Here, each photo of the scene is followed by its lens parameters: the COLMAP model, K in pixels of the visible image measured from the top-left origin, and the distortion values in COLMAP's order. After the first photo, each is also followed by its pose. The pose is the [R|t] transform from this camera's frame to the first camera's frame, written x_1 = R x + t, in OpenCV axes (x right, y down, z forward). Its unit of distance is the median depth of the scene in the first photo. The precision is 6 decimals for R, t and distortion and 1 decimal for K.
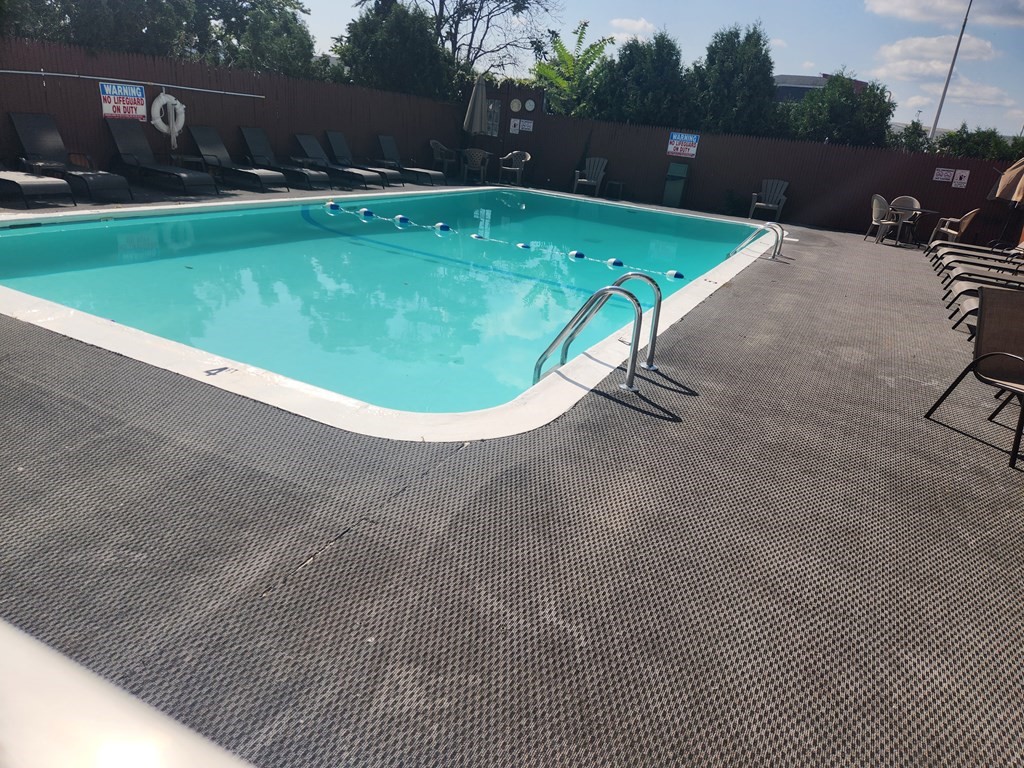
lens RADIAL K [[678.5, 0, 519.0], [0, 678.5, 383.7], [0, 0, 1]] dist [0.030186, -0.000274]
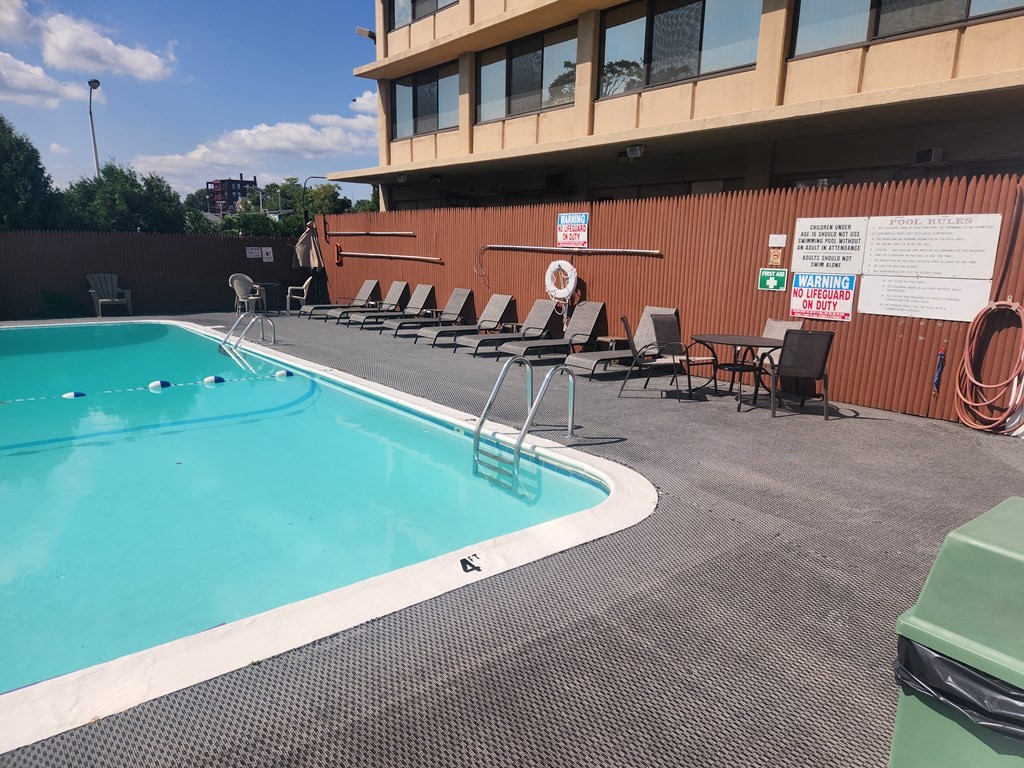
lens RADIAL K [[678.5, 0, 519.0], [0, 678.5, 383.7], [0, 0, 1]] dist [0.030186, -0.000274]
pose [[0.417696, -0.270919, 0.867256, -1.066536], [0.352440, 0.928086, 0.120175, -0.303324], [-0.837446, 0.255459, 0.483141, 0.455925]]
